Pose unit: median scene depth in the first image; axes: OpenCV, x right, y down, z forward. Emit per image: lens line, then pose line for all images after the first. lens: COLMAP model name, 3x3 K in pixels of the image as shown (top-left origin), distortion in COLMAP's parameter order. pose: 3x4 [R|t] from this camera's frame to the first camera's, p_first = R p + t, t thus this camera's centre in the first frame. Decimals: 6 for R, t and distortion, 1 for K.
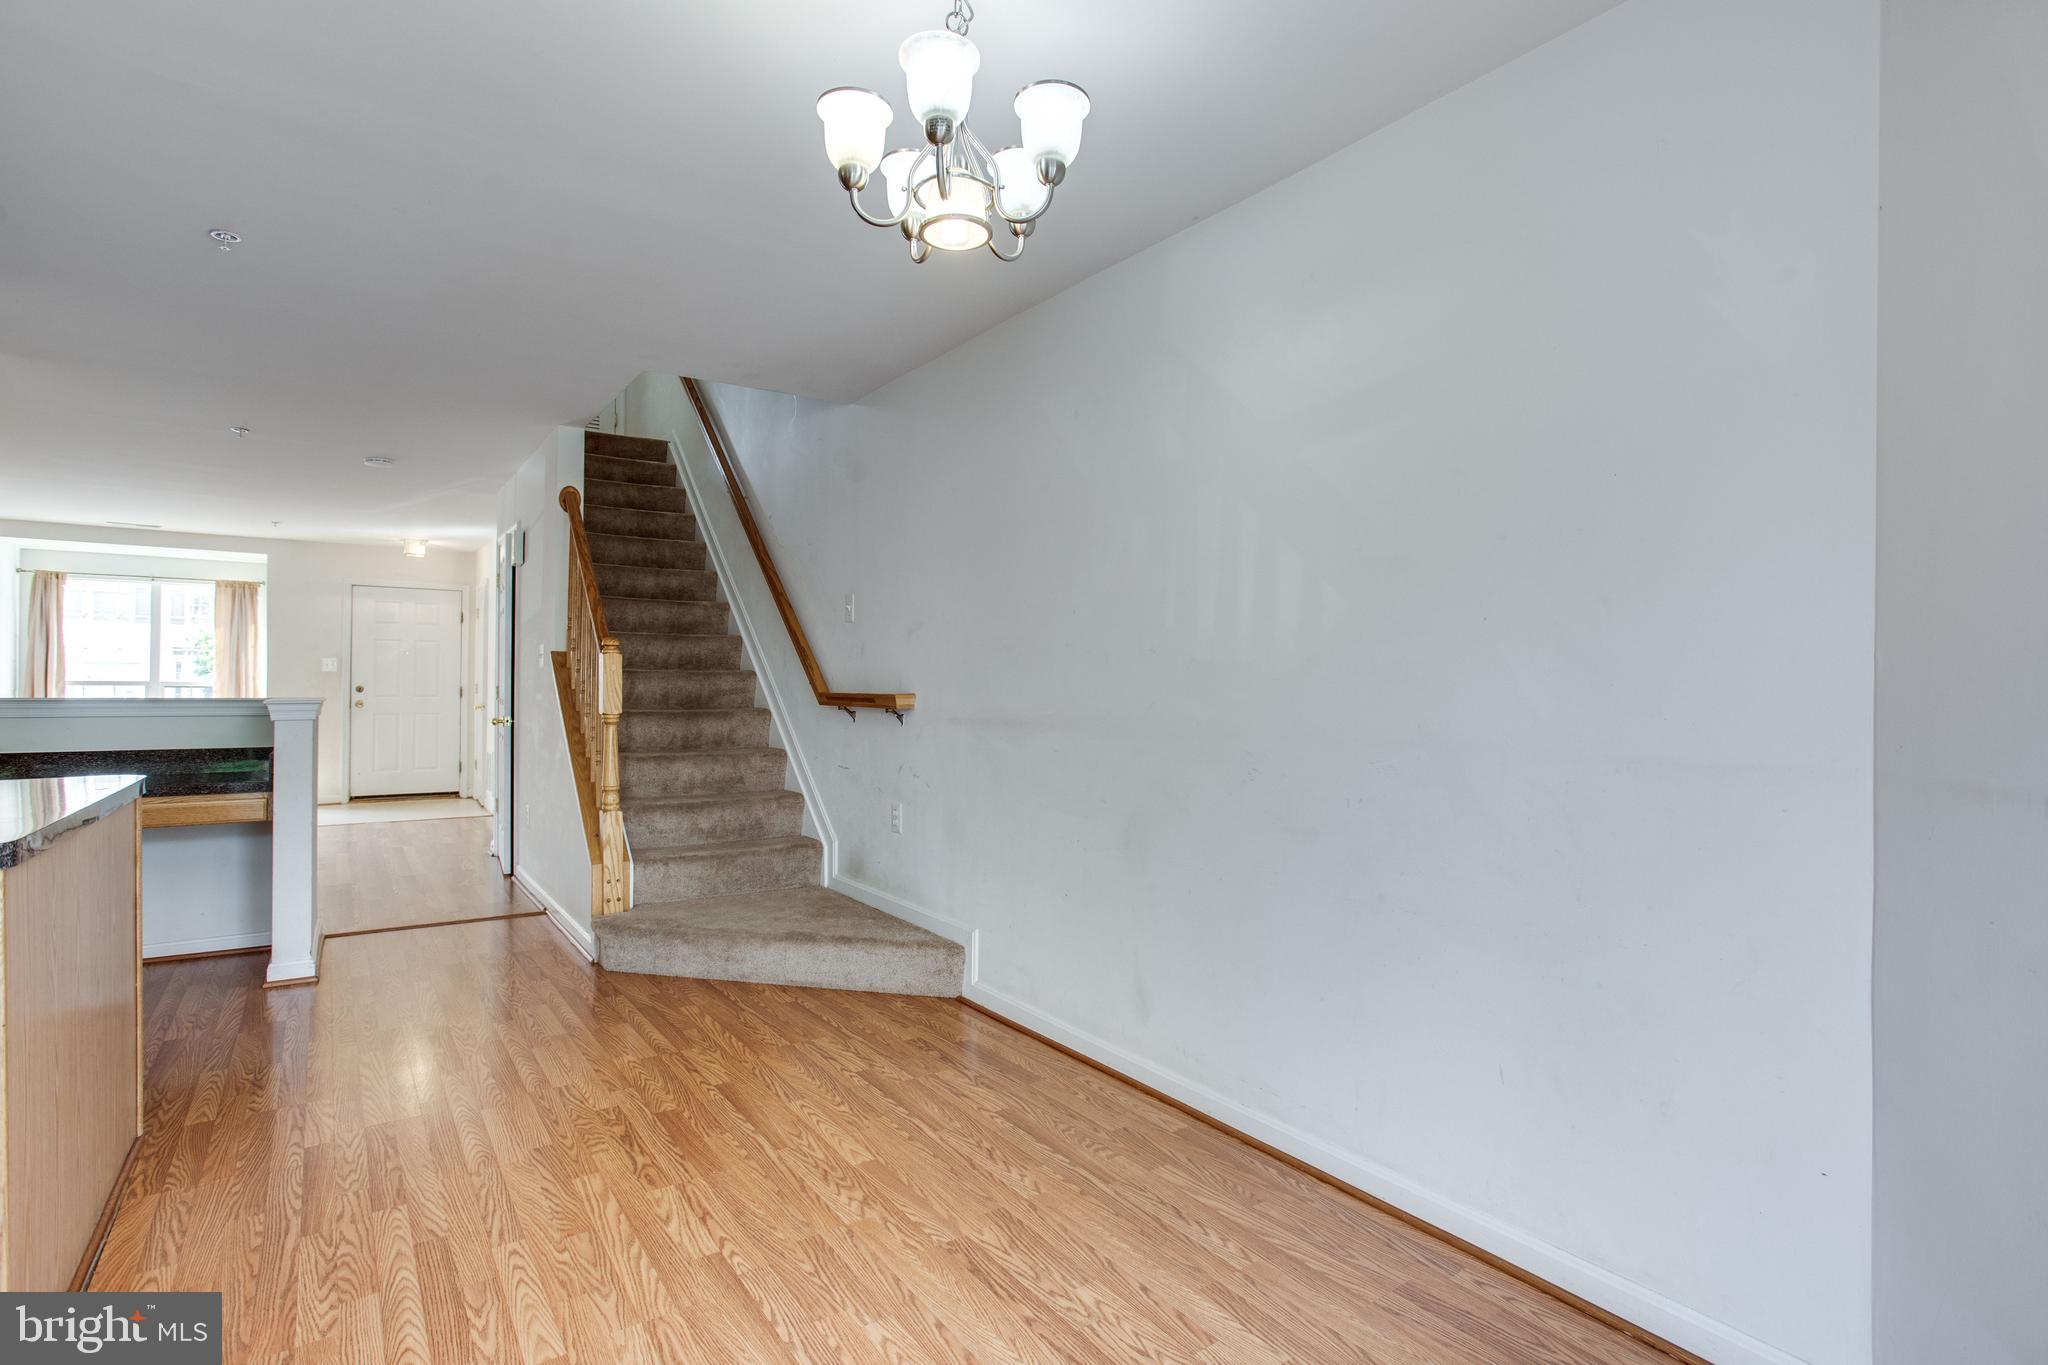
lens RADIAL K [[982.9, 0, 1024.0], [0, 982.9, 695.2], [0, 0, 1]] dist [-0.029199, 0.000667]
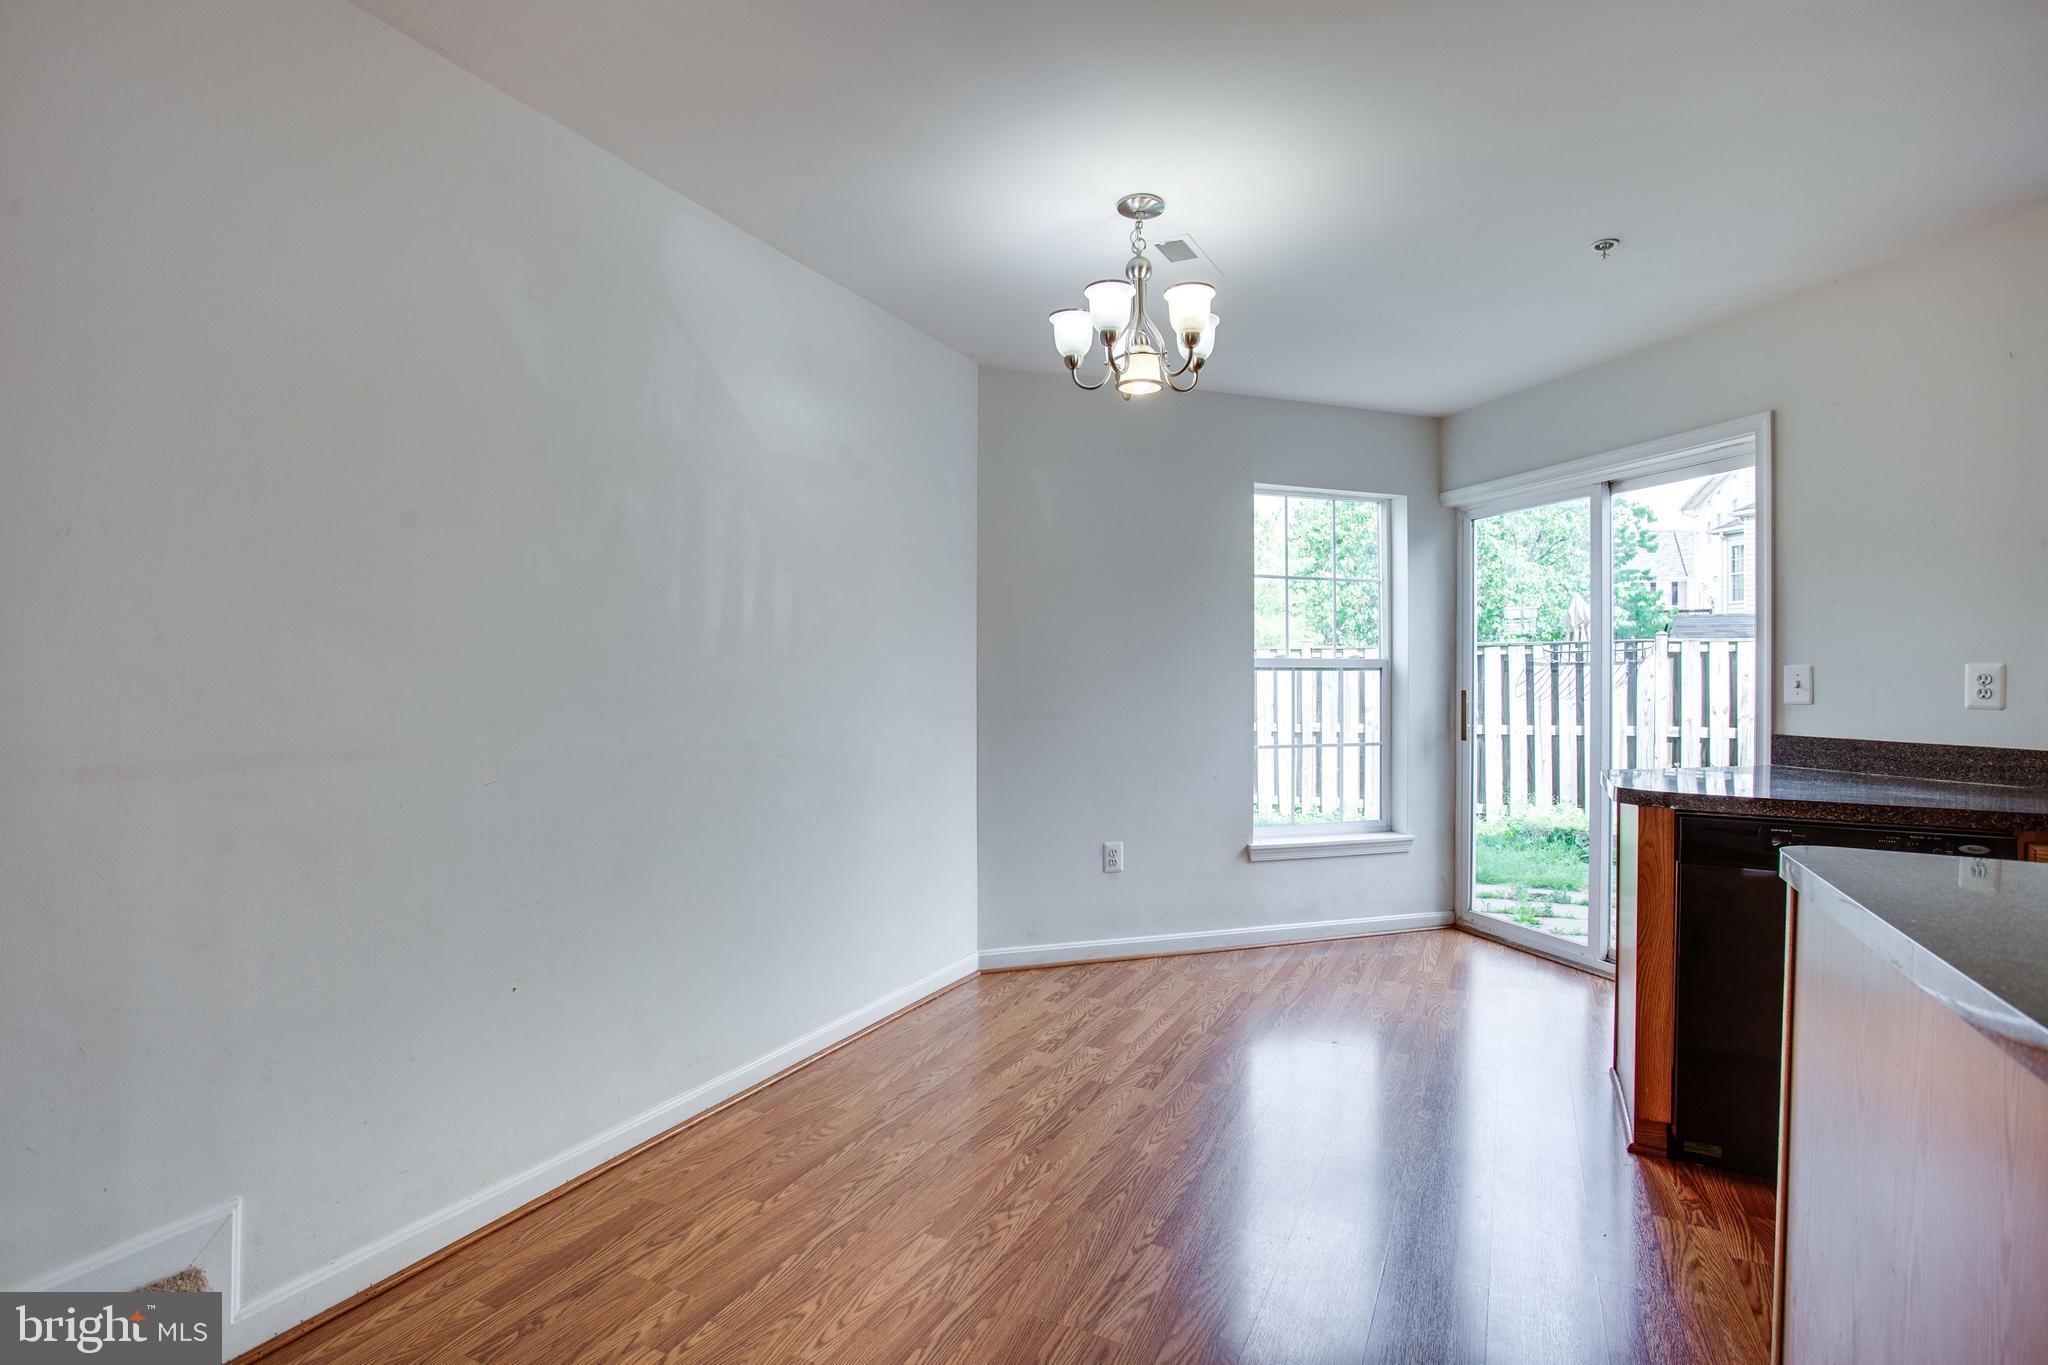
lens RADIAL K [[1007.2, 0, 1026.9], [0, 1007.2, 664.3], [0, 0, 1]] dist [-0.043926, 0.029644]
pose [[-0.476452, 0.008825, 0.879156, -0.853322], [0.001573, 0.999957, -0.009185, -0.016995], [-0.879199, -0.002993, -0.476445, 1.175038]]
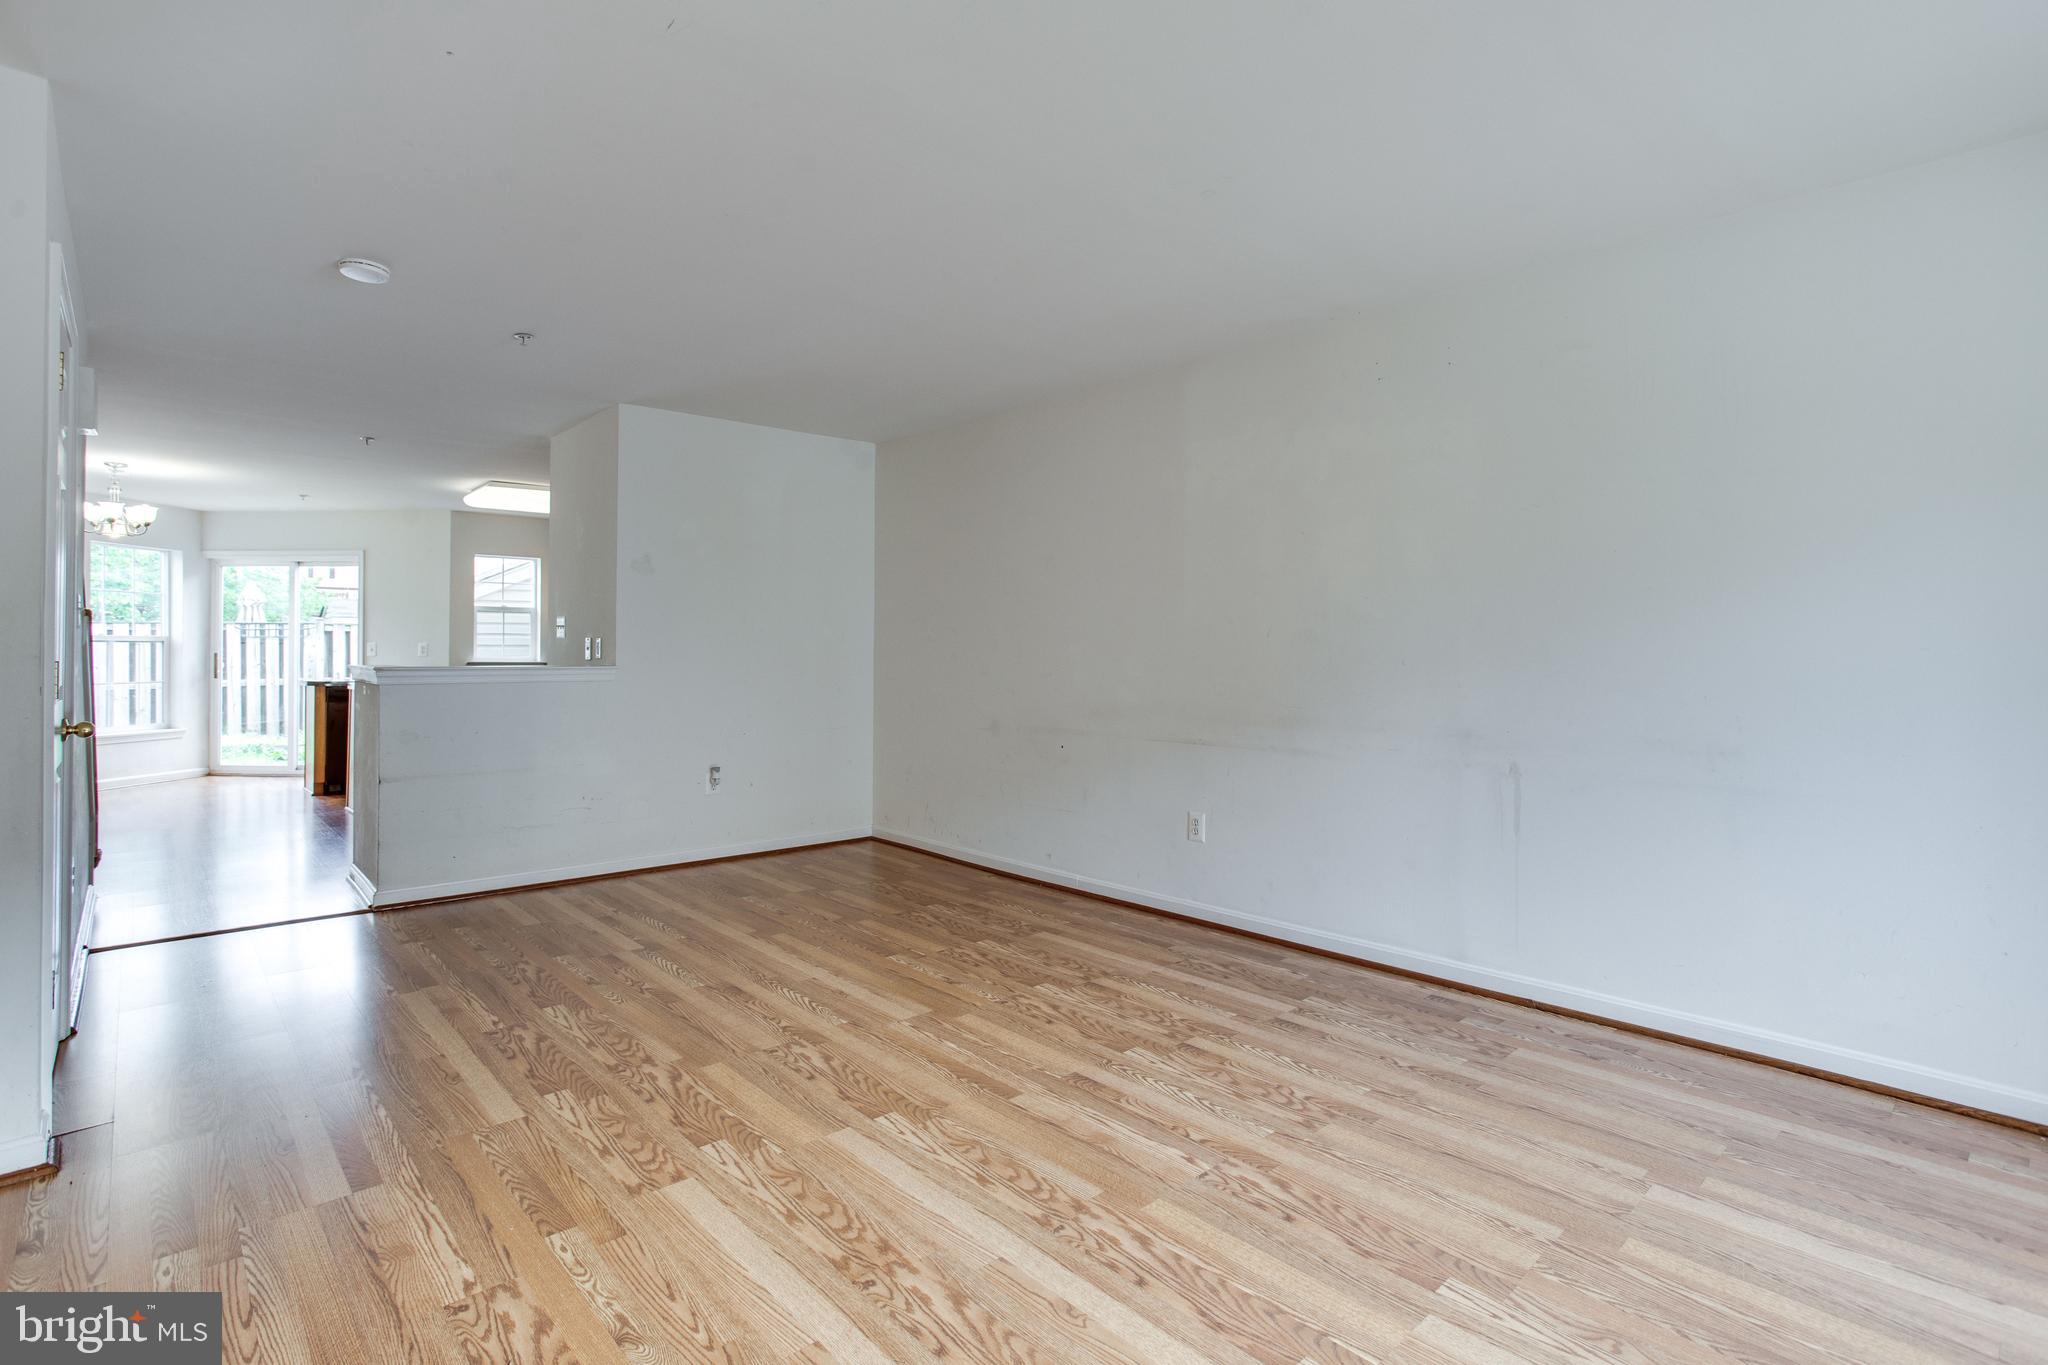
lens RADIAL K [[1007.2, 0, 1026.9], [0, 1007.2, 664.3], [0, 0, 1]] dist [-0.043926, 0.029644]
pose [[-0.993450, -0.004392, -0.114182, -2.050601], [-0.006345, 0.999840, 0.016742, -0.020832], [0.114090, 0.017357, -0.993319, 3.353894]]
